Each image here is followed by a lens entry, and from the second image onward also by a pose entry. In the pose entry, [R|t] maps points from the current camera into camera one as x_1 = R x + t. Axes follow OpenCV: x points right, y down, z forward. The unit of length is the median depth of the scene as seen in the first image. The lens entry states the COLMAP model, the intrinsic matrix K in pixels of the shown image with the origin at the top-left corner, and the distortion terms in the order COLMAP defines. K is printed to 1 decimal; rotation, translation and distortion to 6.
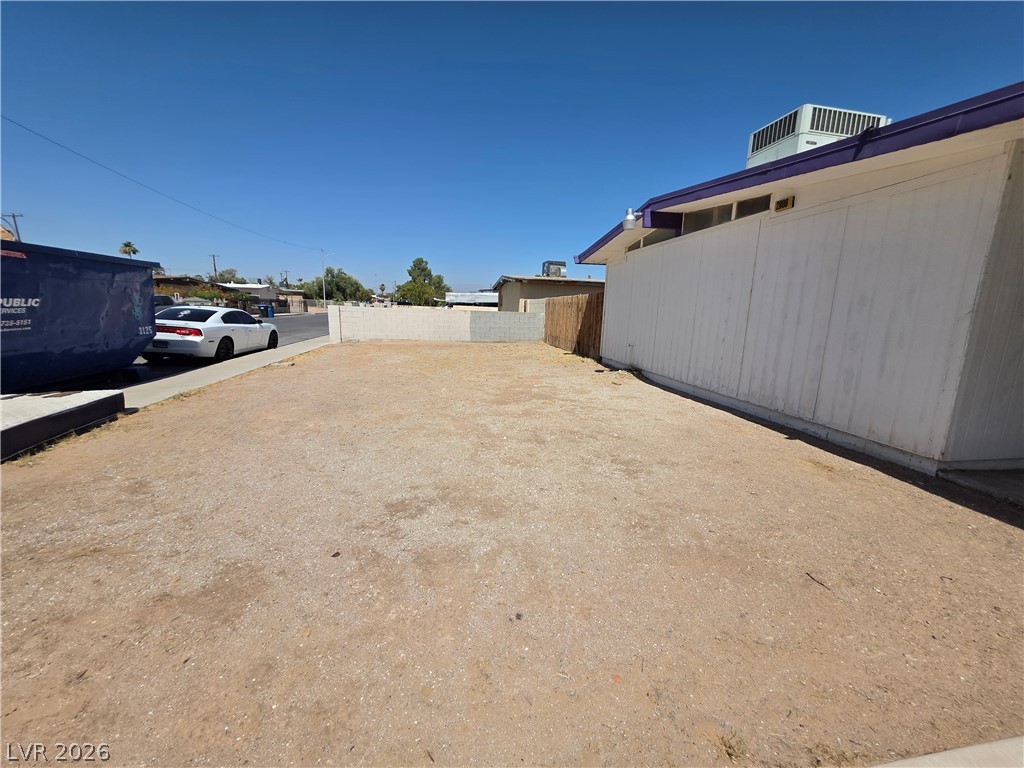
lens RADIAL K [[408.5, 0, 517.1], [0, 408.5, 384.0], [0, 0, 1]] dist [0.000458, -0.000460]
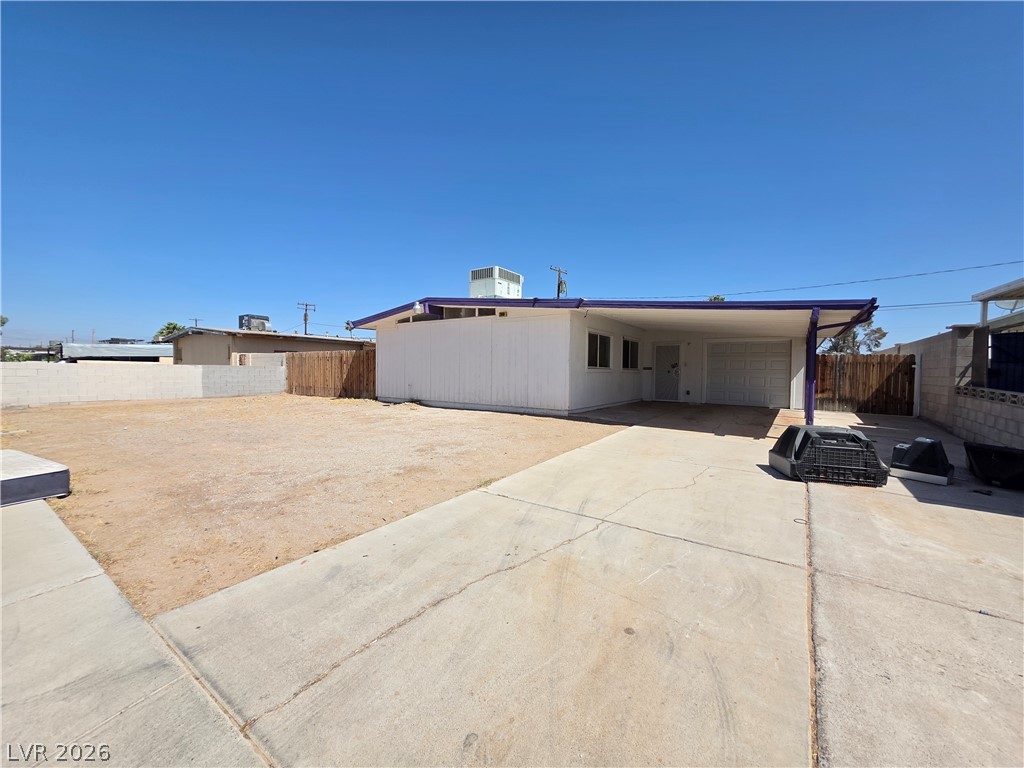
lens RADIAL K [[408.5, 0, 517.4], [0, 408.5, 382.9], [0, 0, 1]] dist [0.000458, -0.000460]
pose [[0.706565, -0.048790, 0.705964, -1.021763], [0.139689, 0.987607, -0.071554, 0.120612], [-0.693724, 0.149173, 0.704624, -0.668689]]
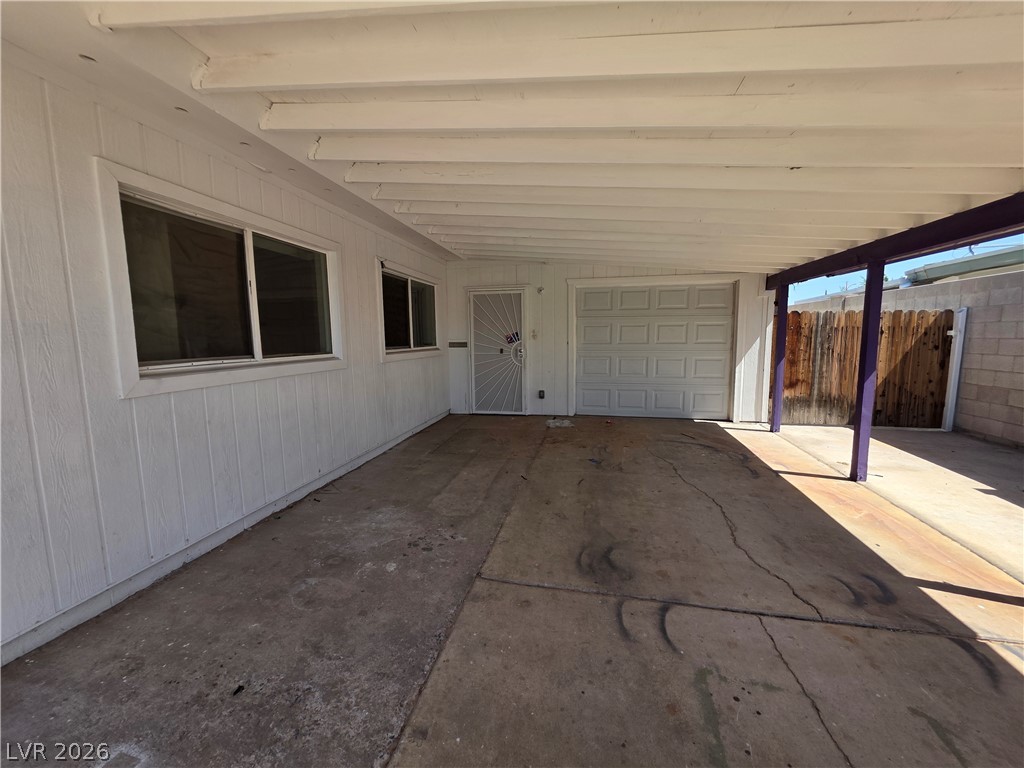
lens RADIAL K [[408.5, 0, 522.9], [0, 408.5, 380.0], [0, 0, 1]] dist [0.000458, -0.000460]
pose [[0.348558, -0.142188, 0.926439, 0.762226], [0.191343, 0.978405, 0.078173, -0.032121], [-0.917548, 0.150020, 0.368238, 0.170615]]
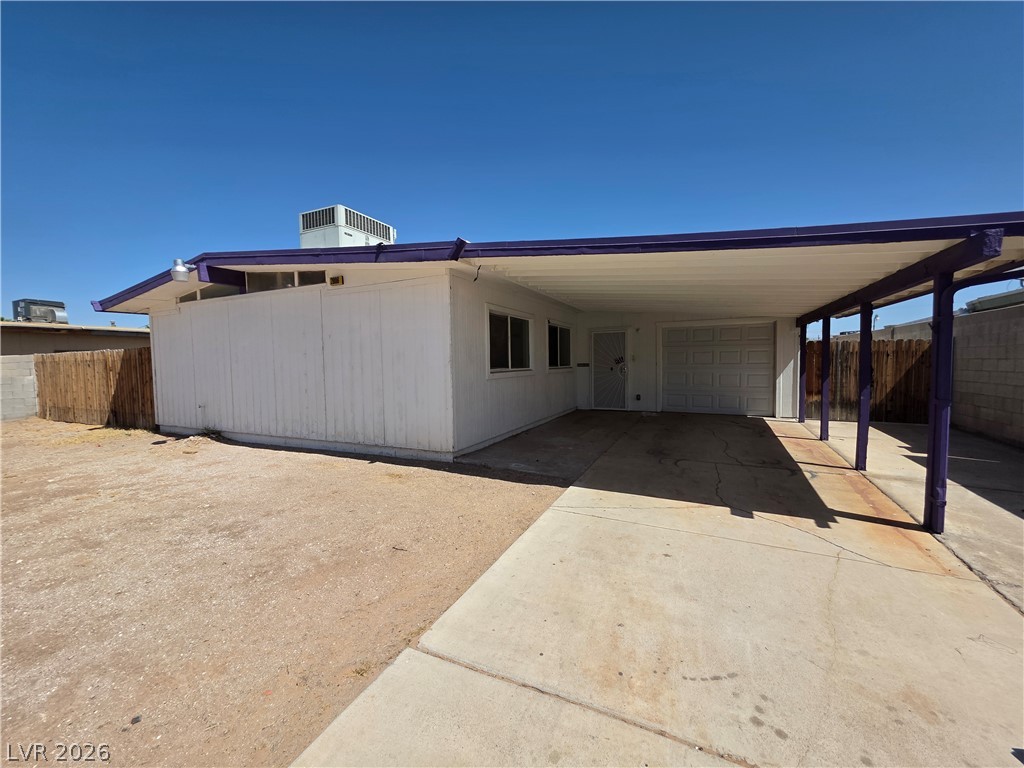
lens RADIAL K [[408.5, 0, 519.6], [0, 408.5, 381.2], [0, 0, 1]] dist [0.000458, -0.000460]
pose [[0.576224, -0.084181, 0.812945, -0.082890], [0.182323, 0.982855, -0.027457, 0.003520], [-0.796696, 0.164040, 0.581692, -0.154648]]
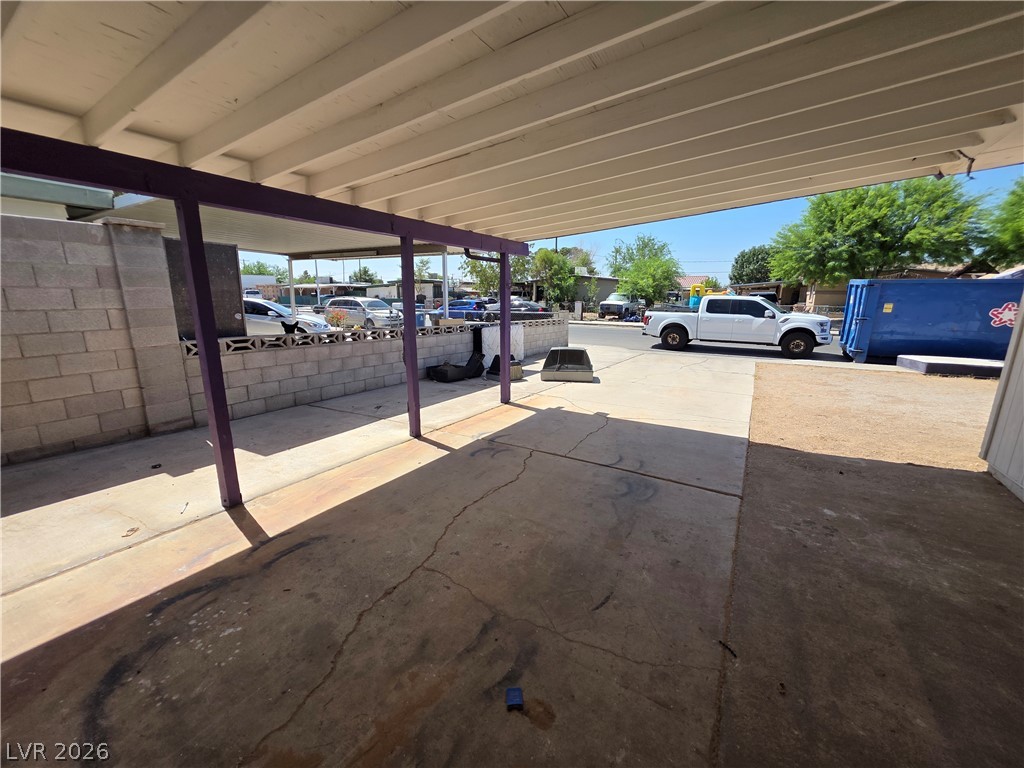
lens RADIAL K [[408.5, 0, 509.4], [0, 408.5, 384.2], [0, 0, 1]] dist [0.000458, -0.000460]
pose [[-0.662726, 0.120703, -0.739070, 1.978274], [-0.165018, 0.939127, 0.301348, -0.074628], [0.730454, 0.321671, -0.602466, 0.537363]]
